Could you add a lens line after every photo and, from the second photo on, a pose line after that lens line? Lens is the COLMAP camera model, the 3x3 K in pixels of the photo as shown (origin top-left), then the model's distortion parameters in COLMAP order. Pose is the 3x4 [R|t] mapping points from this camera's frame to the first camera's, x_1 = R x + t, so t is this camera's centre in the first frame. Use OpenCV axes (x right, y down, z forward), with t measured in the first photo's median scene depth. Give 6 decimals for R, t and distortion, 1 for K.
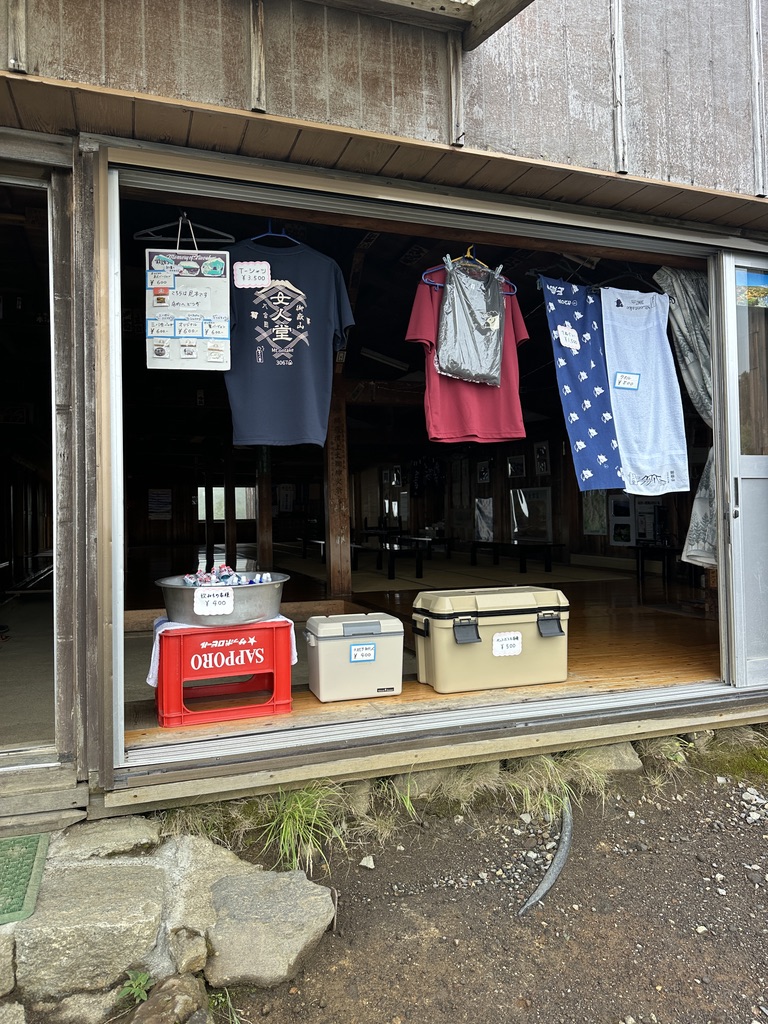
lens RADIAL K [[723.9, 0, 384.0], [0, 723.9, 512.0], [0, 0, 1]] dist [0.001996, -0.002611]
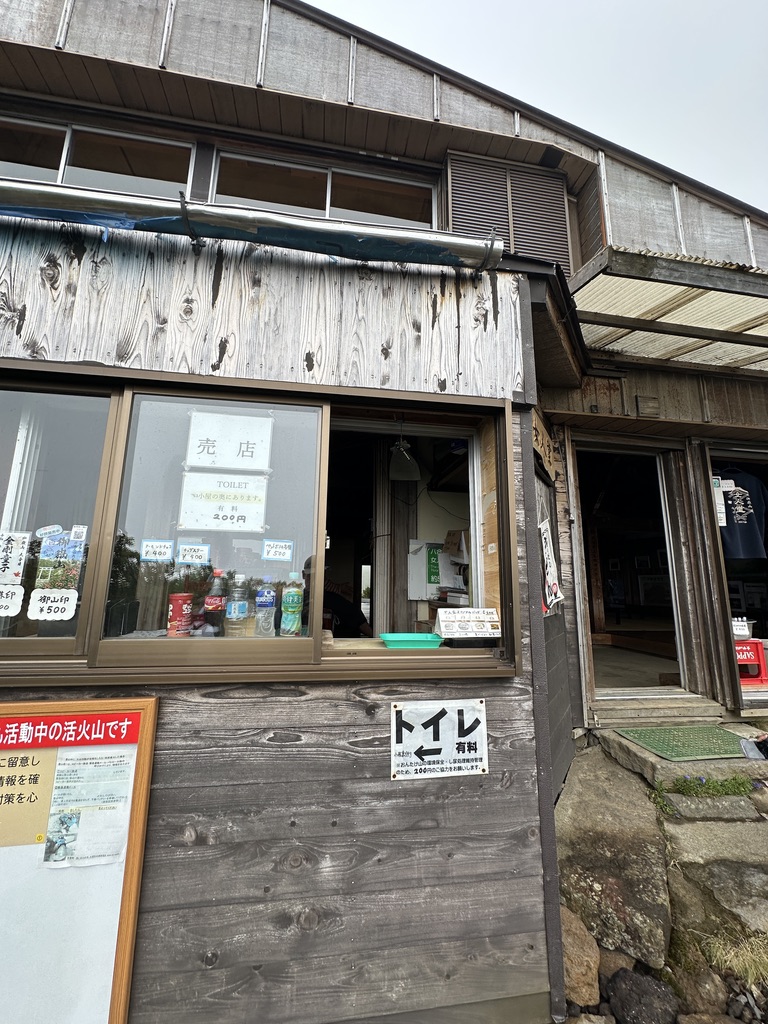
lens RADIAL K [[419.8, 0, 384.0], [0, 419.8, 512.0], [0, 0, 1]] dist [0.000863, 0.000066]
pose [[0.982026, 0.001029, -0.188741, -1.011985], [-0.032259, 0.986186, -0.162468, 0.013201], [0.185966, 0.165637, 0.968494, -0.502757]]
